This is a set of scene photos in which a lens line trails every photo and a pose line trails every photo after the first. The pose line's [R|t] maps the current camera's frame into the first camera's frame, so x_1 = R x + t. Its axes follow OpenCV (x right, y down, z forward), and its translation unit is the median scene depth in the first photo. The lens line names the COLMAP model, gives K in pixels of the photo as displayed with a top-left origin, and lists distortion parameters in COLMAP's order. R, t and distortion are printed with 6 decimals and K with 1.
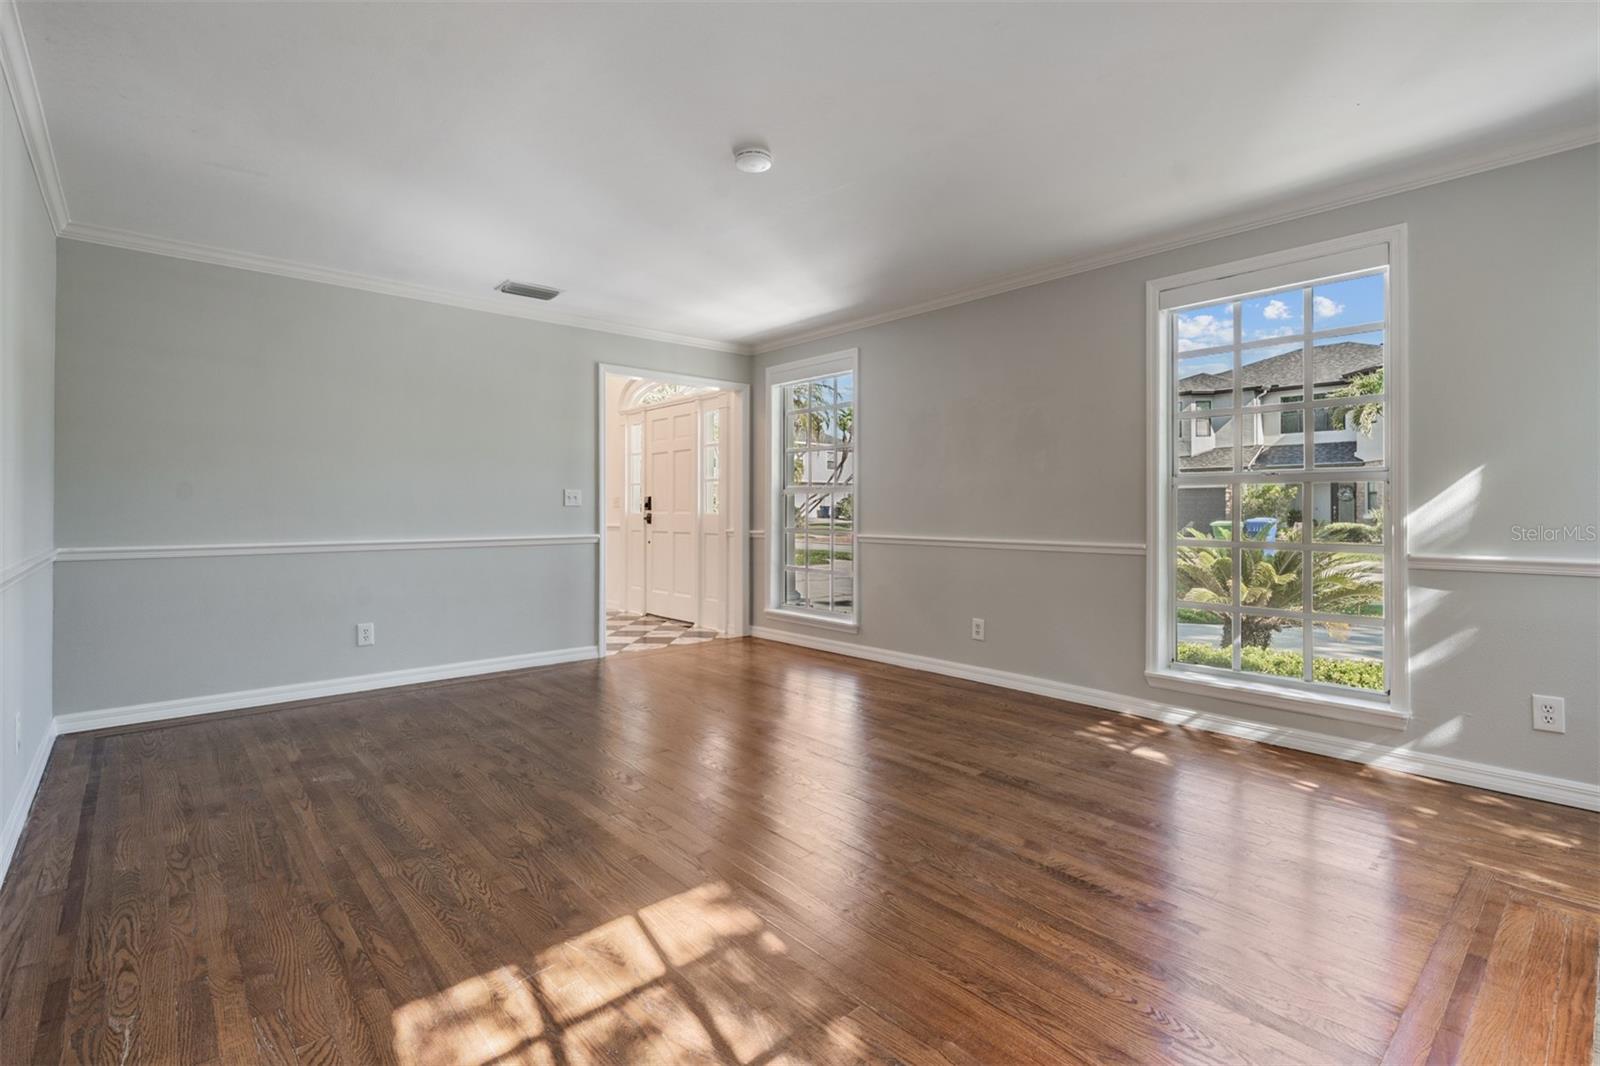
lens RADIAL K [[730.0, 0, 799.4], [0, 730.0, 498.5], [0, 0, 1]] dist [-0.000590, -0.000174]
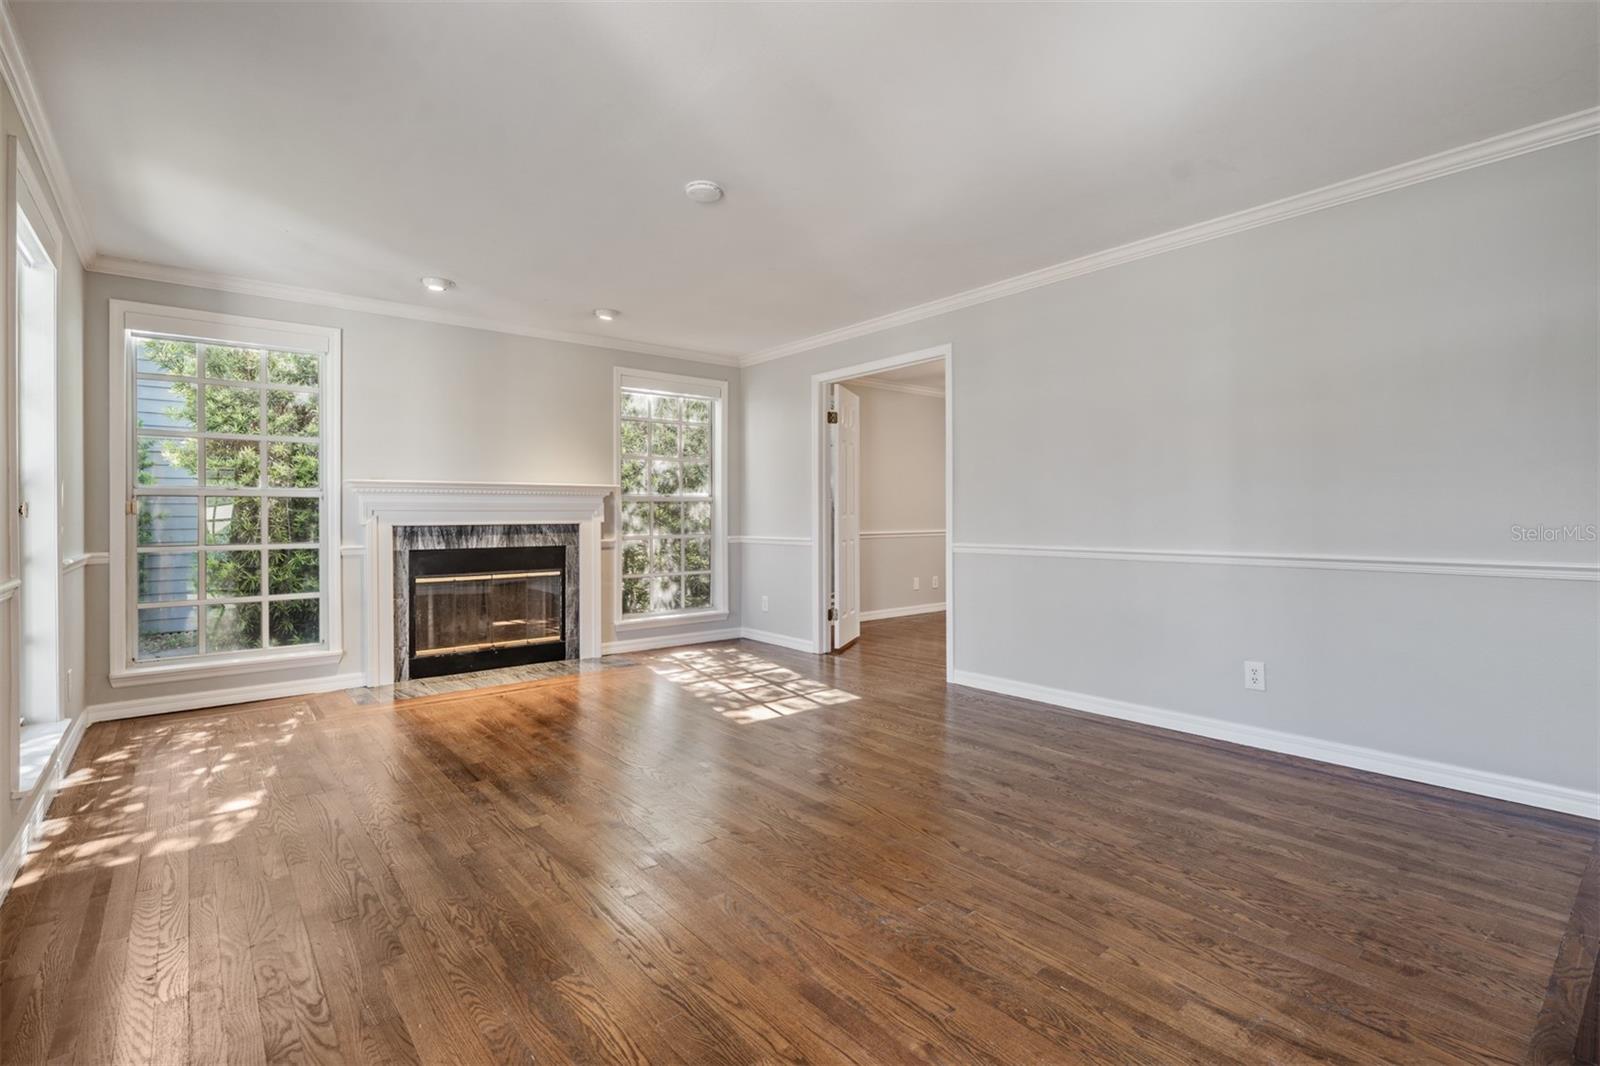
lens RADIAL K [[724.7, 0, 796.4], [0, 724.7, 527.1], [0, 0, 1]] dist [0.000742, -0.000103]
pose [[-0.999229, 0.003608, 0.039098, -0.231923], [0.003775, 0.999984, 0.004186, 0.027195], [-0.039082, 0.004330, -0.999227, 2.032528]]
